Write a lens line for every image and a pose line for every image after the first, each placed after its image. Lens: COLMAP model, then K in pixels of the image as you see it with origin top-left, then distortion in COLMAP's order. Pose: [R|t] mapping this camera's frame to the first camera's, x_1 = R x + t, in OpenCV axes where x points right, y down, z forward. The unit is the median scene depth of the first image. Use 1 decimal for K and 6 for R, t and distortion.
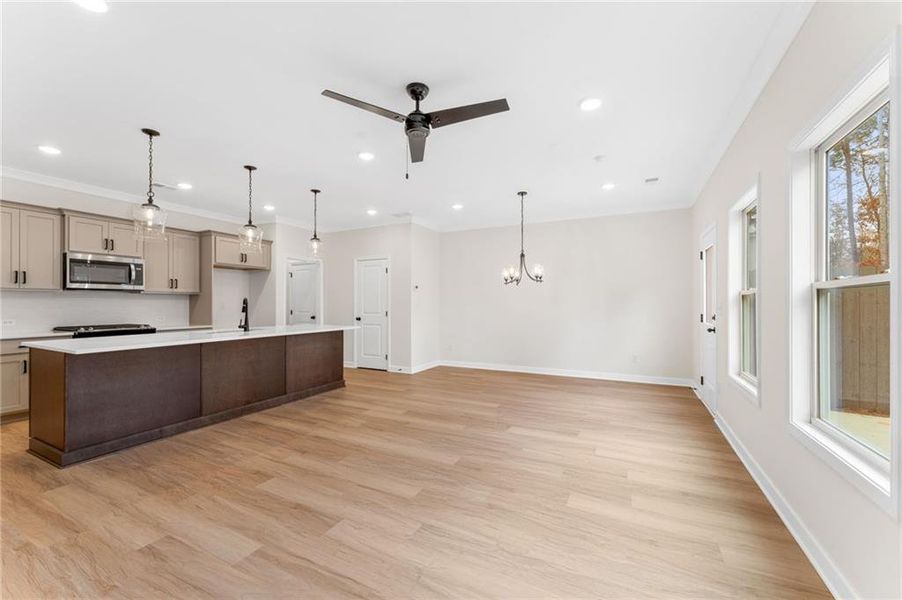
lens RADIAL K [[363.2, 0, 452.0], [0, 363.2, 302.3], [0, 0, 1]] dist [0.000186, 0.000059]
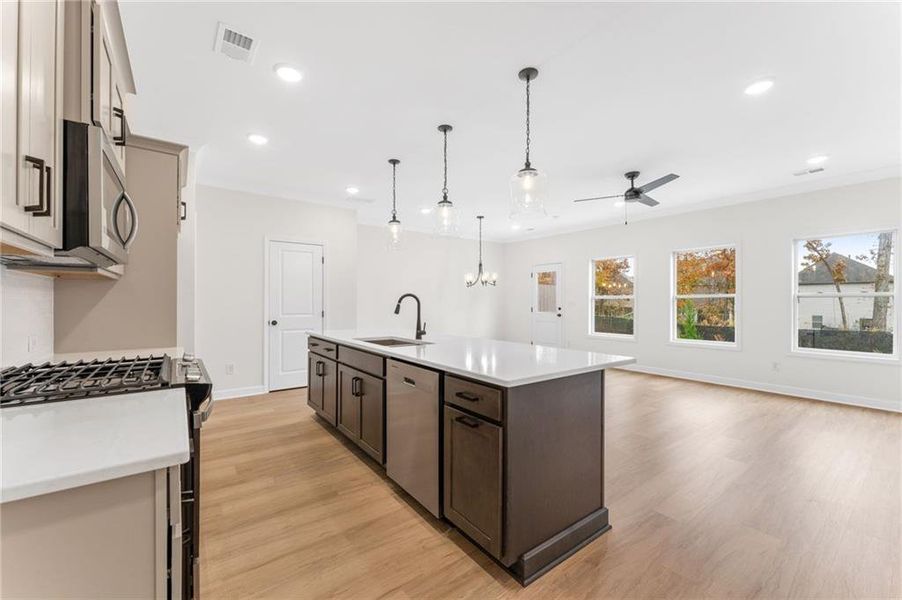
lens RADIAL K [[363.2, 0, 452.0], [0, 363.2, 302.3], [0, 0, 1]] dist [0.000186, 0.000059]
pose [[0.439221, 0.001211, 0.898378, -1.027680], [-0.004812, 0.999988, 0.001004, 0.005019], [-0.898366, -0.004764, 0.439221, 0.516779]]
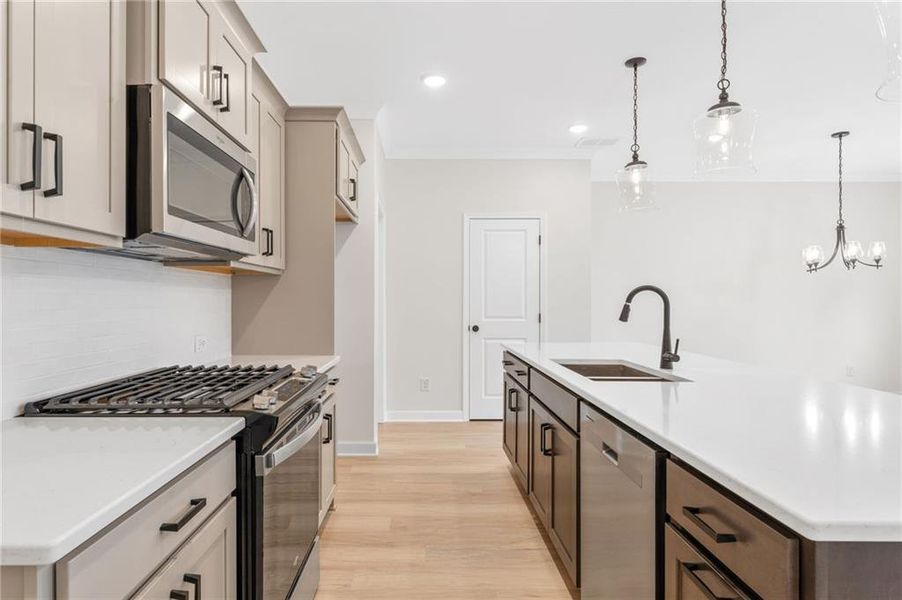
lens RADIAL K [[498.2, 0, 426.6], [0, 498.2, 301.7], [0, 0, 1]] dist [0.000701, 0.000406]
pose [[0.890533, 0.001724, 0.454916, -0.900997], [-0.004283, 0.999980, 0.004595, 0.005292], [-0.454899, -0.006041, 0.890523, 0.529525]]
